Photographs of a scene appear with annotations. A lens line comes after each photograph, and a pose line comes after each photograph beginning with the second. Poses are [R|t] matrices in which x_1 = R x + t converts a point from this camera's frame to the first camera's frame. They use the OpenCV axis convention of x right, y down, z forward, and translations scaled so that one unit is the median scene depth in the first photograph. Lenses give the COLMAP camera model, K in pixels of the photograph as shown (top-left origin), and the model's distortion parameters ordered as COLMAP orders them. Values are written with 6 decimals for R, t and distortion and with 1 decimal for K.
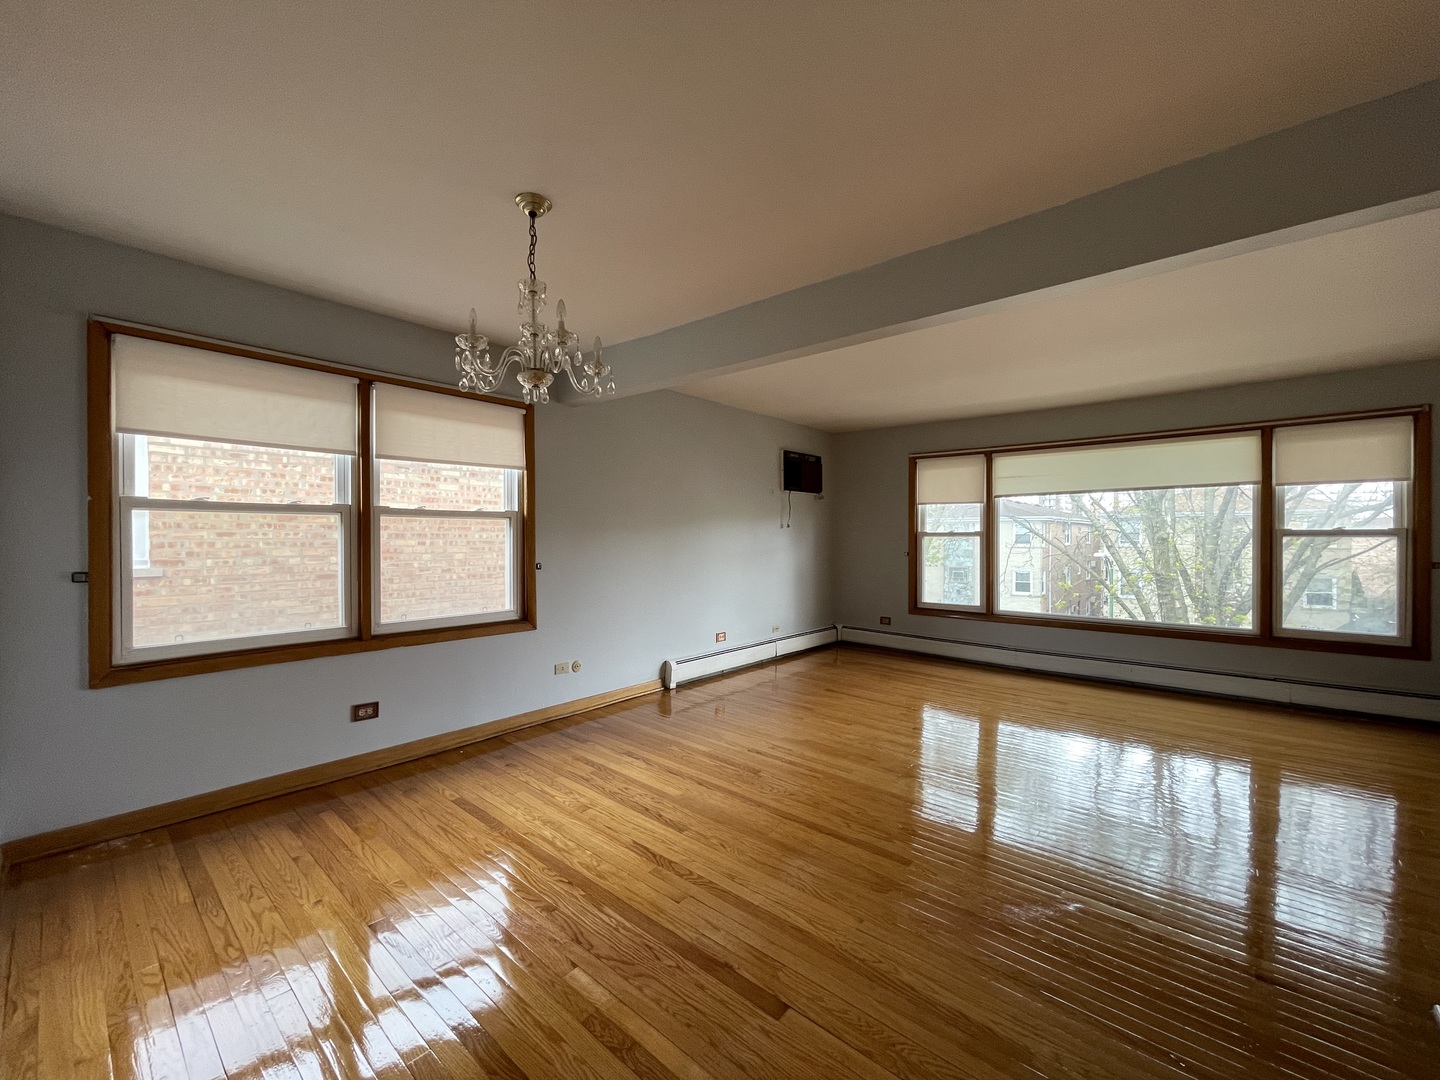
lens RADIAL K [[582.3, 0, 716.7], [0, 582.3, 540.8], [0, 0, 1]] dist [0.001215, 0.000428]
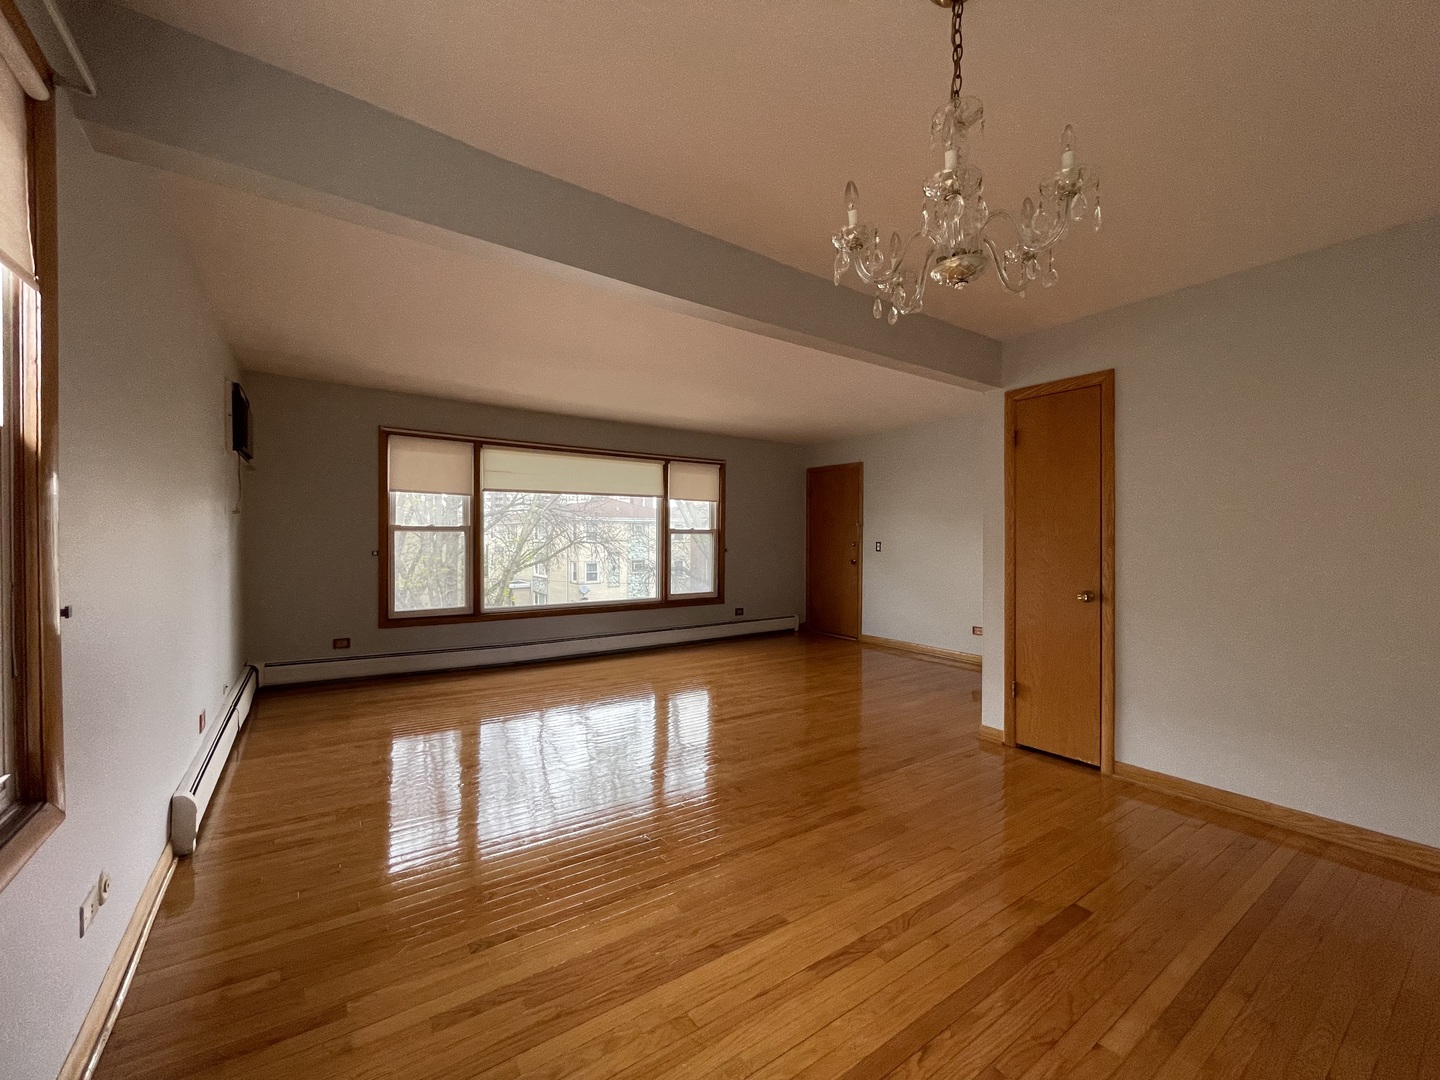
lens RADIAL K [[582.3, 0, 716.7], [0, 582.3, 540.8], [0, 0, 1]] dist [0.001215, 0.000428]
pose [[0.246284, -0.003522, 0.969191, -0.441670], [0.001265, 0.999994, 0.003312, 0.006044], [-0.969197, 0.000410, 0.246287, 0.498889]]
